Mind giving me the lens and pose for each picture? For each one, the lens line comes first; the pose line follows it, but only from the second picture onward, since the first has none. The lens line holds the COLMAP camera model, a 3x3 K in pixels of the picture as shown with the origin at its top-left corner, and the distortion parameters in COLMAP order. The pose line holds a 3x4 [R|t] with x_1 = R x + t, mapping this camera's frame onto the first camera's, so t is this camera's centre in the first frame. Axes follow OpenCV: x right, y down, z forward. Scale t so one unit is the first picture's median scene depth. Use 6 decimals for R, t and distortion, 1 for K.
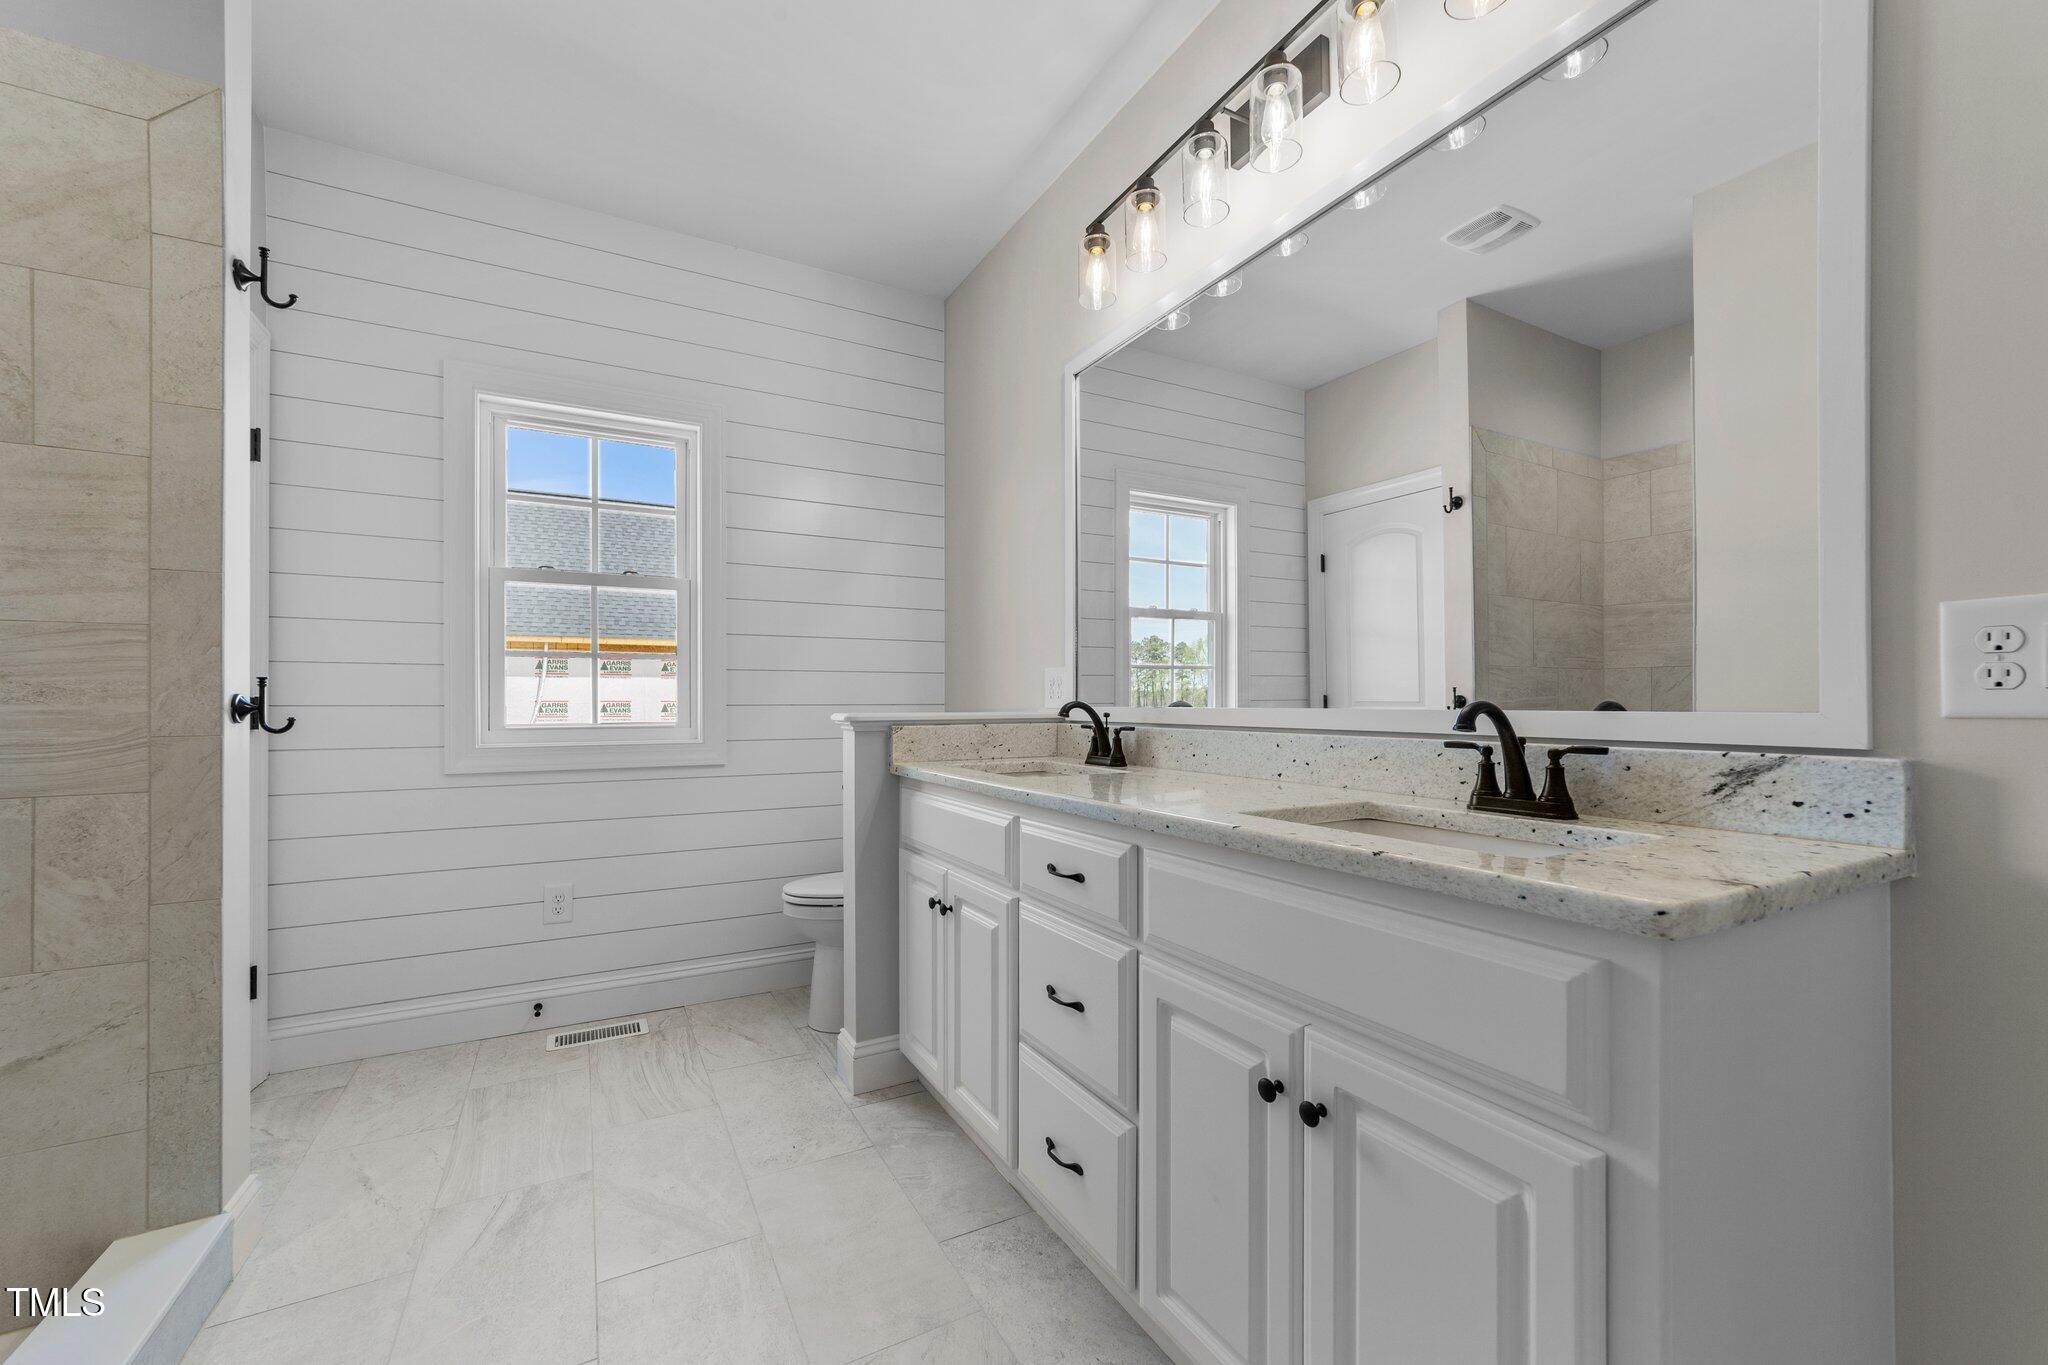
lens RADIAL K [[796.5, 0, 1018.2], [0, 796.5, 692.2], [0, 0, 1]] dist [0.001035, 0.000828]
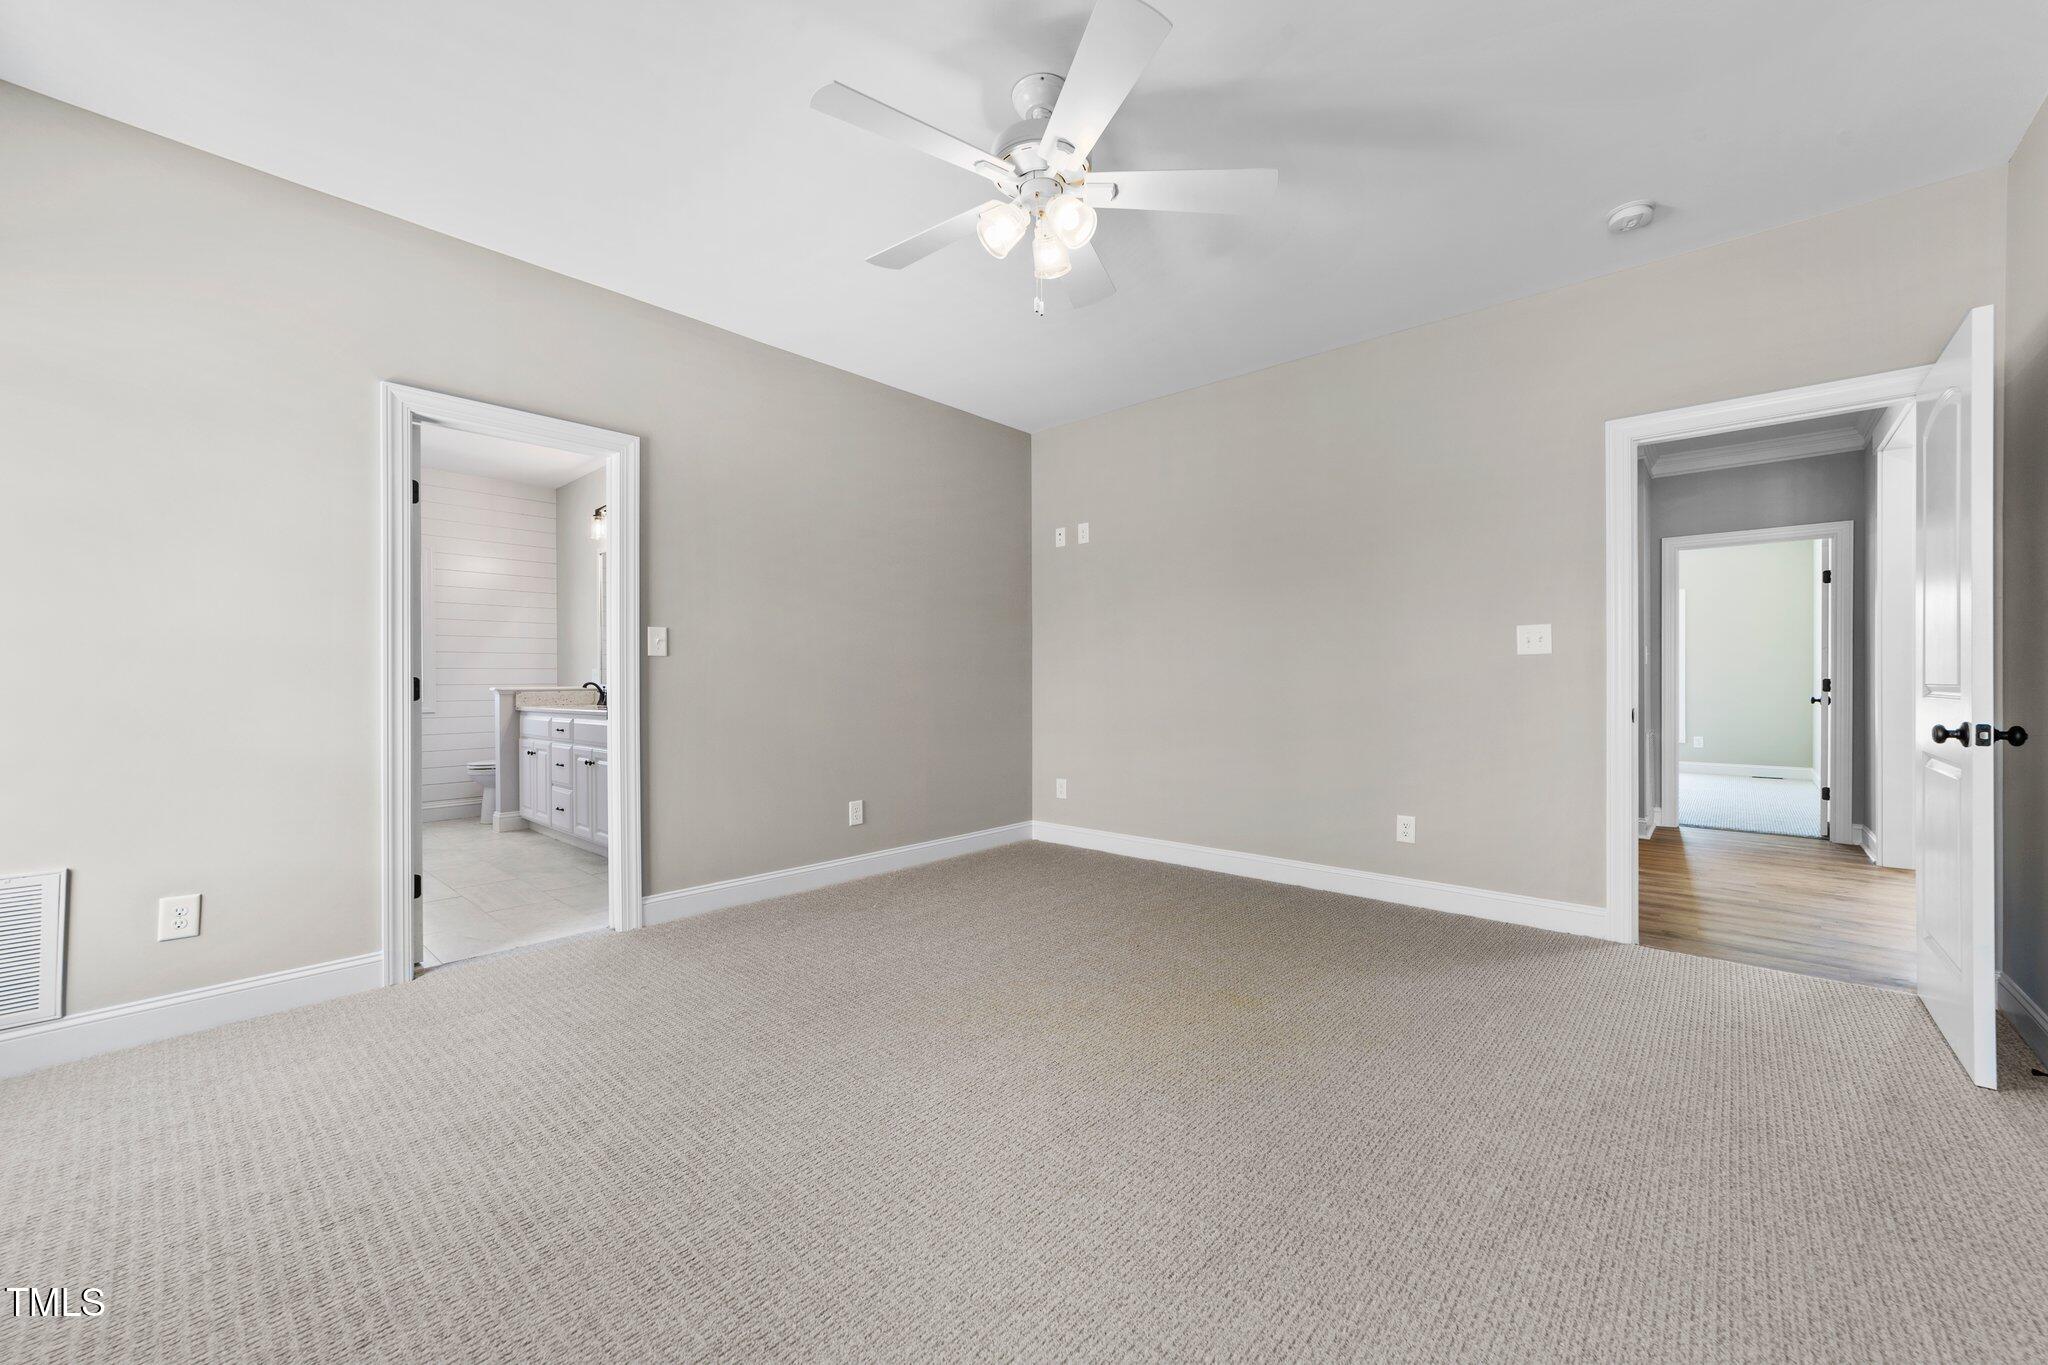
lens RADIAL K [[796.5, 0, 1031.1], [0, 796.5, 682.1], [0, 0, 1]] dist [0.001035, 0.000828]
pose [[0.937862, 0.003133, 0.346995, 0.526290], [-0.005920, 0.999958, 0.006972, -0.020149], [-0.346959, -0.008593, 0.937841, -2.074855]]
